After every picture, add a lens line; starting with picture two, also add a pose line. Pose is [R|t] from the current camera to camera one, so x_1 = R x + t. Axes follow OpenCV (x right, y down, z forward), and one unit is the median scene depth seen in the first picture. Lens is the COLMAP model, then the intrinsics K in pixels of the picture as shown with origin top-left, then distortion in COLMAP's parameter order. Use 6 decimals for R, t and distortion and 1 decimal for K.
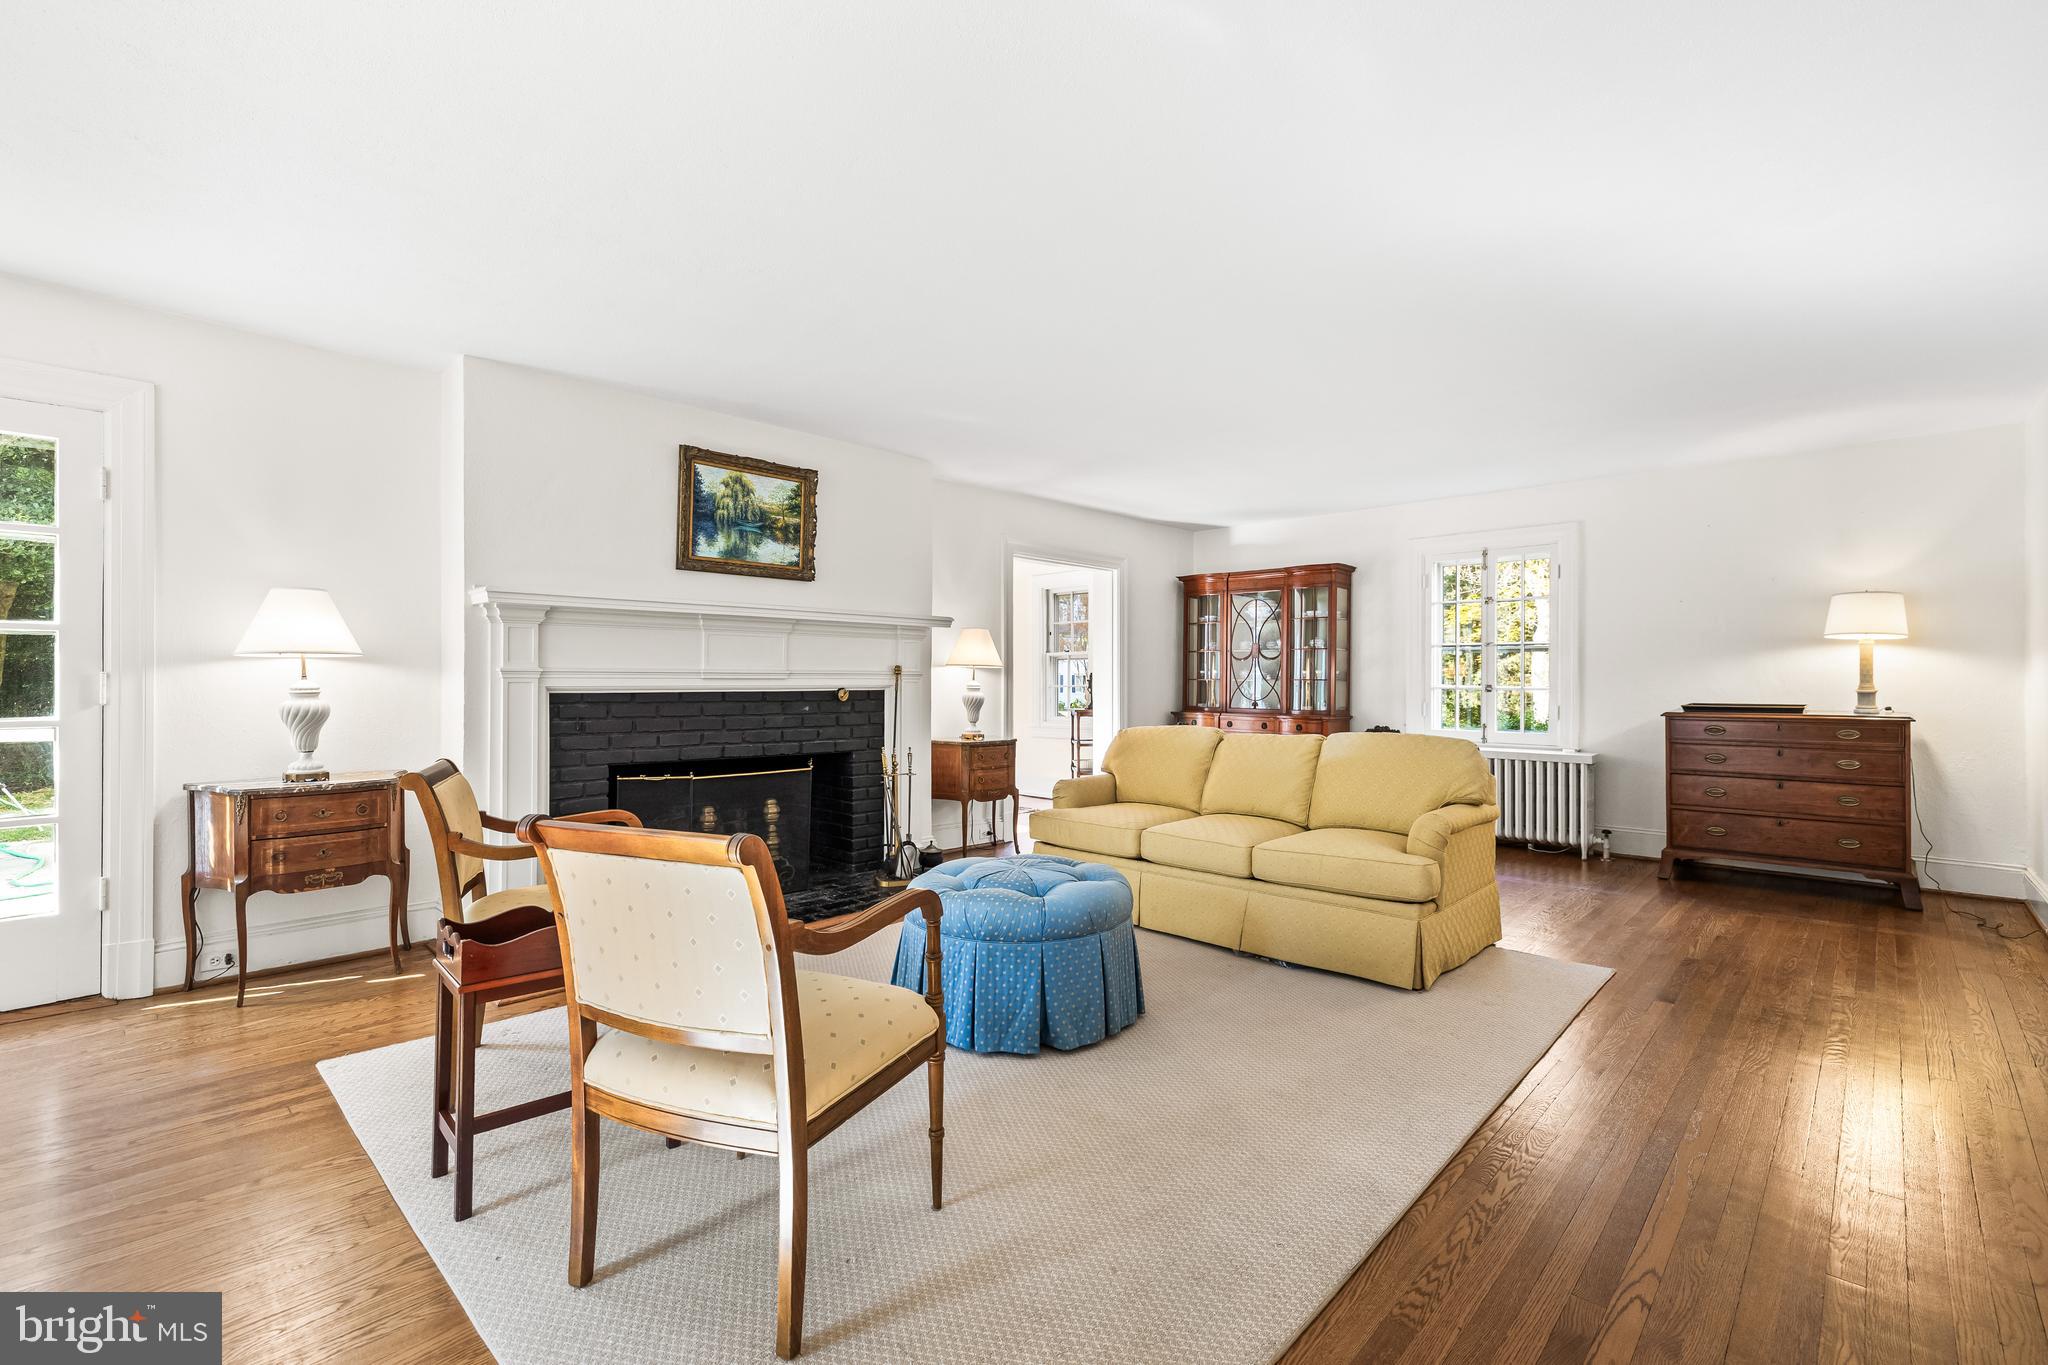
lens RADIAL K [[868.7, 0, 1031.9], [0, 868.7, 676.6], [0, 0, 1]] dist [0.003696, 0.000138]
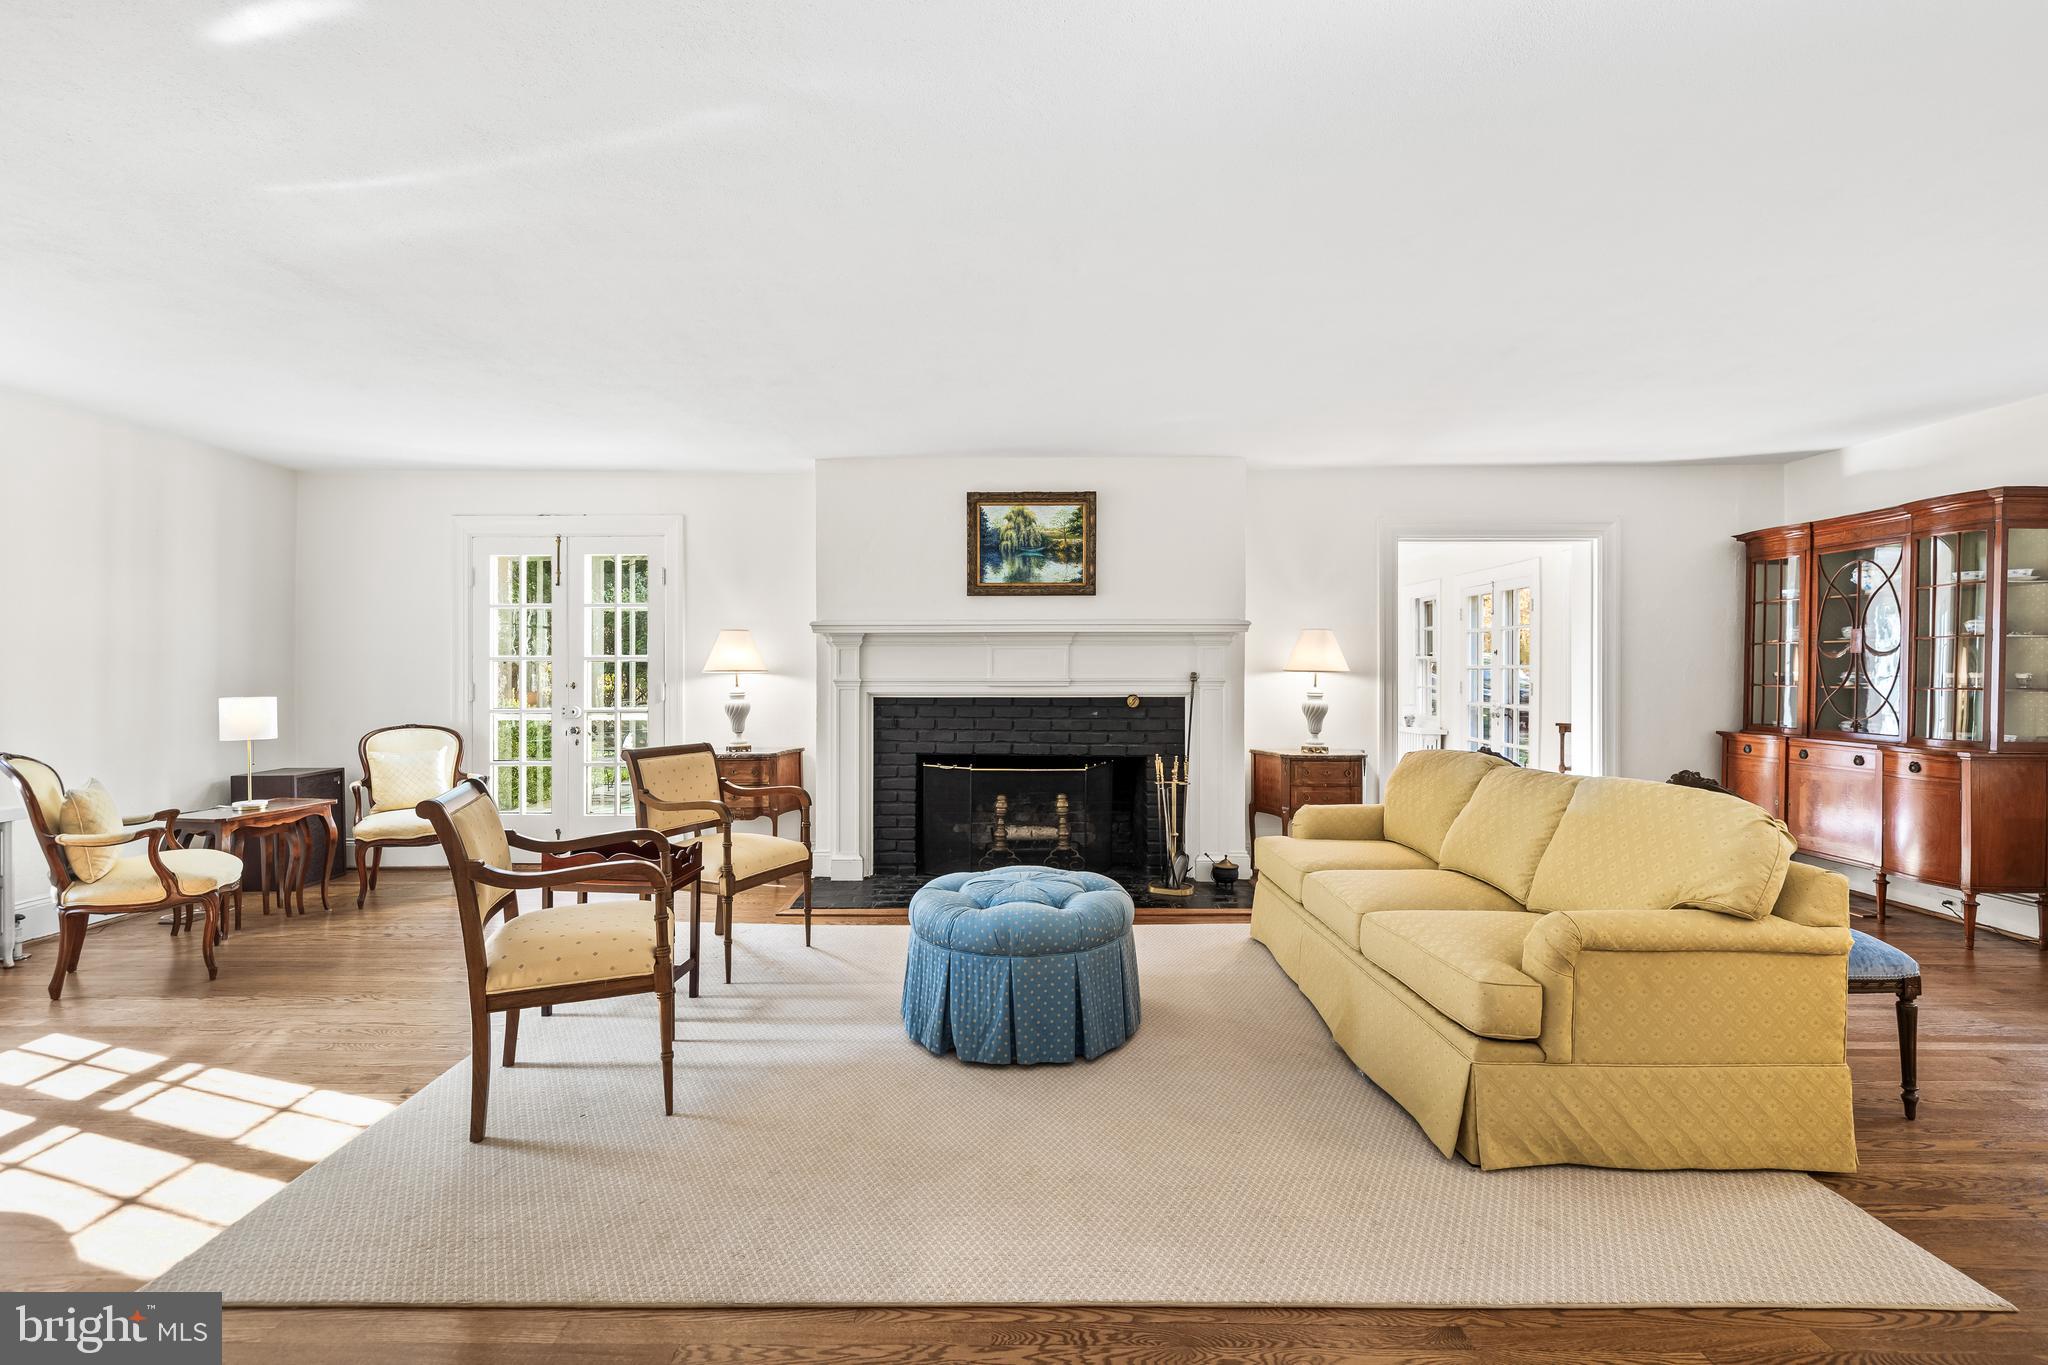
lens RADIAL K [[868.7, 0, 1031.9], [0, 868.7, 676.6], [0, 0, 1]] dist [0.003696, 0.000138]
pose [[0.699210, -0.000020, -0.714916, 0.469253], [0.004499, 0.999980, 0.004372, -0.014482], [0.714902, -0.006274, 0.699197, 0.198644]]
